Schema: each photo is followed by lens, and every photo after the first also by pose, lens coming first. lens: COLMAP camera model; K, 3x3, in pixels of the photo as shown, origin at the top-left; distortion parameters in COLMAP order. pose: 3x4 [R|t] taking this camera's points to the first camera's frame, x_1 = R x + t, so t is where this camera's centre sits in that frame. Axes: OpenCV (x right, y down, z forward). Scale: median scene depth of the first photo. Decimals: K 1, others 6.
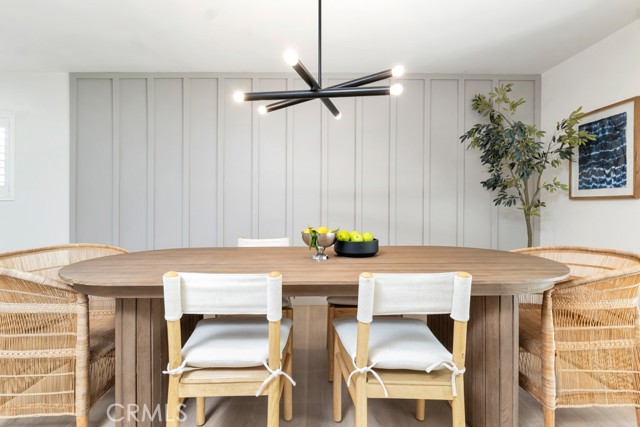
lens RADIAL K [[320.8, 0, 320.2], [0, 320.8, 207.1], [0, 0, 1]] dist [-0.000931, -0.000198]
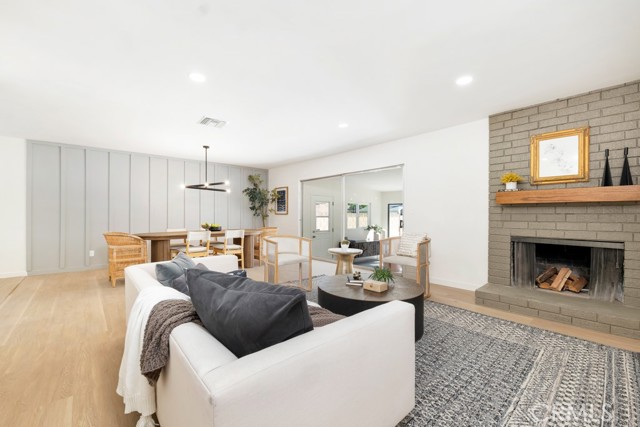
lens RADIAL K [[262.3, 0, 318.1], [0, 262.3, 213.6], [0, 0, 1]] dist [-0.001632, 0.000076]
pose [[0.765018, 0.003133, 0.644001, -0.554614], [-0.000475, 0.999991, -0.004301, -0.020081], [-0.644009, 0.002984, 0.765012, -1.237683]]
